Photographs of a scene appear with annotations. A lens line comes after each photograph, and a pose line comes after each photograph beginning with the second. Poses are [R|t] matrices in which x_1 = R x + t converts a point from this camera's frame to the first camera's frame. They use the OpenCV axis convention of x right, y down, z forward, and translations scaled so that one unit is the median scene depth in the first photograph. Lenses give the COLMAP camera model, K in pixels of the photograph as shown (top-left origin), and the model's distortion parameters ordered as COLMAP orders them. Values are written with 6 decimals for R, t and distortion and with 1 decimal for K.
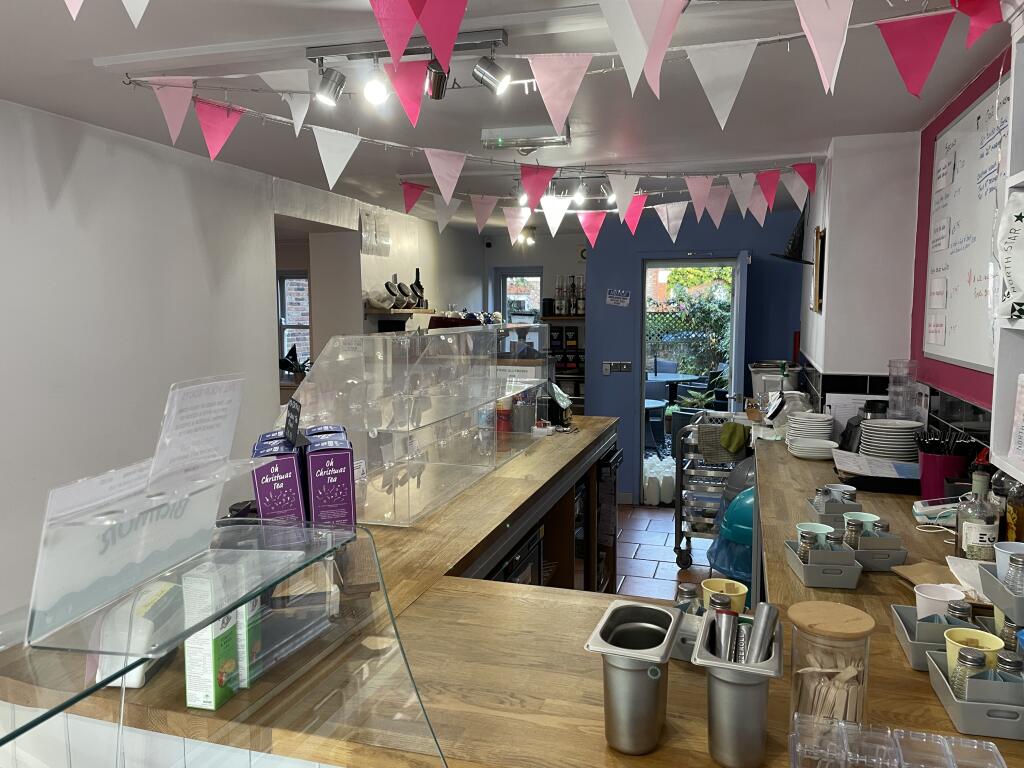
lens RADIAL K [[776.5, 0, 509.4], [0, 776.5, 381.9], [0, 0, 1]] dist [0.057675, -0.064978]
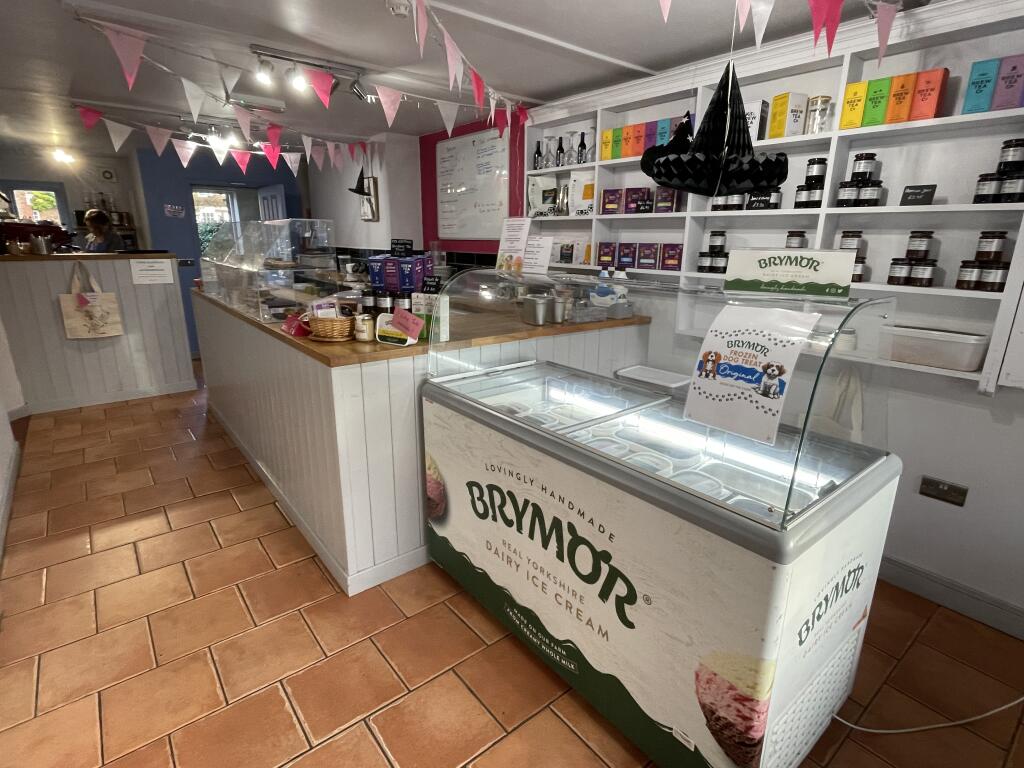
lens RADIAL K [[526.6, 0, 516.7], [0, 526.6, 385.3], [0, 0, 1]] dist [-0.000550, -0.000262]
pose [[0.564526, -0.218580, 0.795948, -0.534282], [0.067990, 0.973337, 0.219072, 0.048357], [-0.822610, -0.069556, 0.564335, -0.097816]]
